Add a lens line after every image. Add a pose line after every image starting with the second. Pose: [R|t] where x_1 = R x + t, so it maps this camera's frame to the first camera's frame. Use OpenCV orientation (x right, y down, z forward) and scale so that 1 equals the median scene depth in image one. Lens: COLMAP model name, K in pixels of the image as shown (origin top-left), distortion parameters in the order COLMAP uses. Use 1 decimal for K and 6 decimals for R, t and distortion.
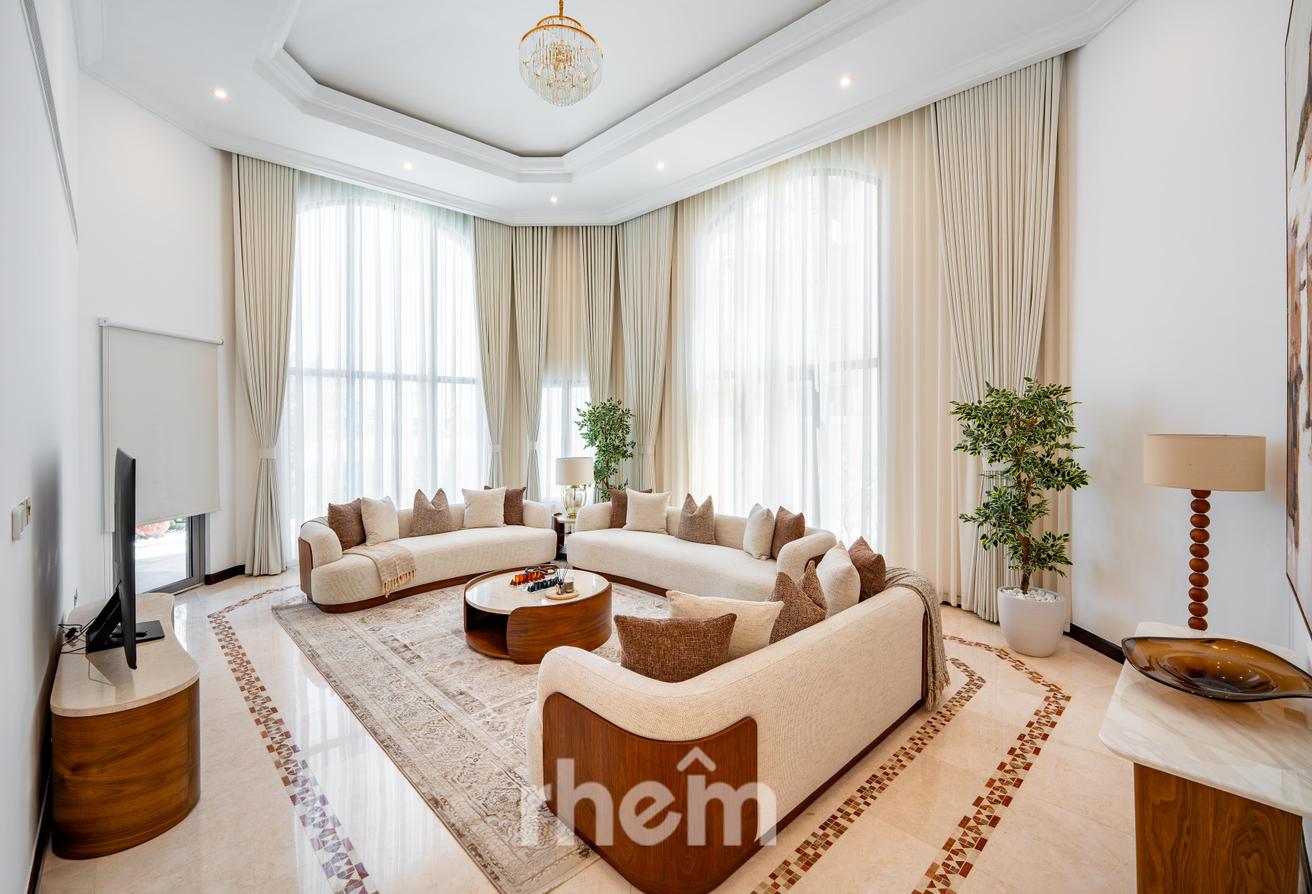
lens RADIAL K [[563.6, 0, 656.0], [0, 563.6, 447.0], [0, 0, 1]] dist [-0.000244, -0.000122]
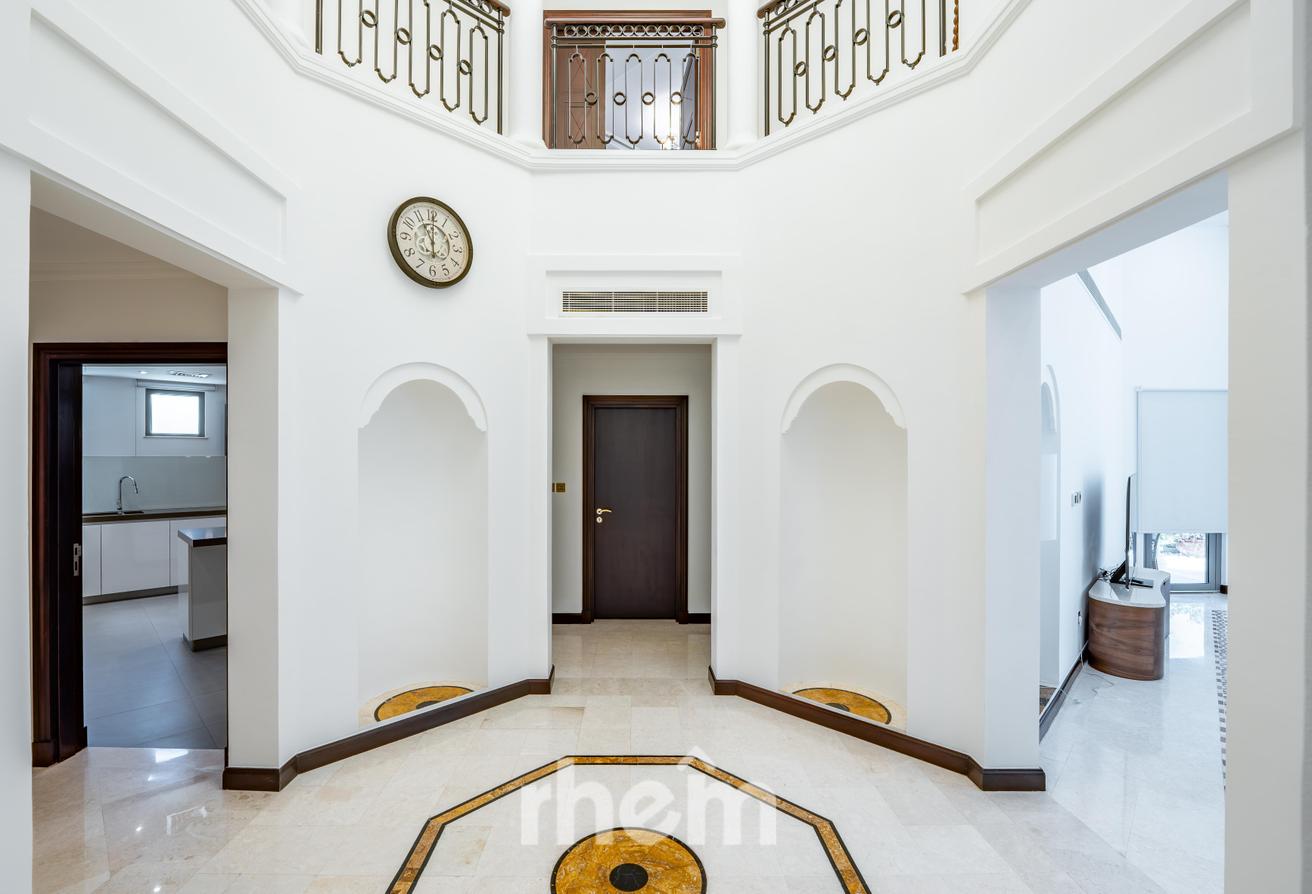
lens RADIAL K [[563.6, 0, 656.0], [0, 563.6, 447.0], [0, 0, 1]] dist [-0.000244, -0.000122]
pose [[0.045756, -0.024732, -0.998646, 0.894851], [-0.044026, 0.998672, -0.026750, 0.056716], [0.997982, 0.045191, 0.044606, -0.671757]]
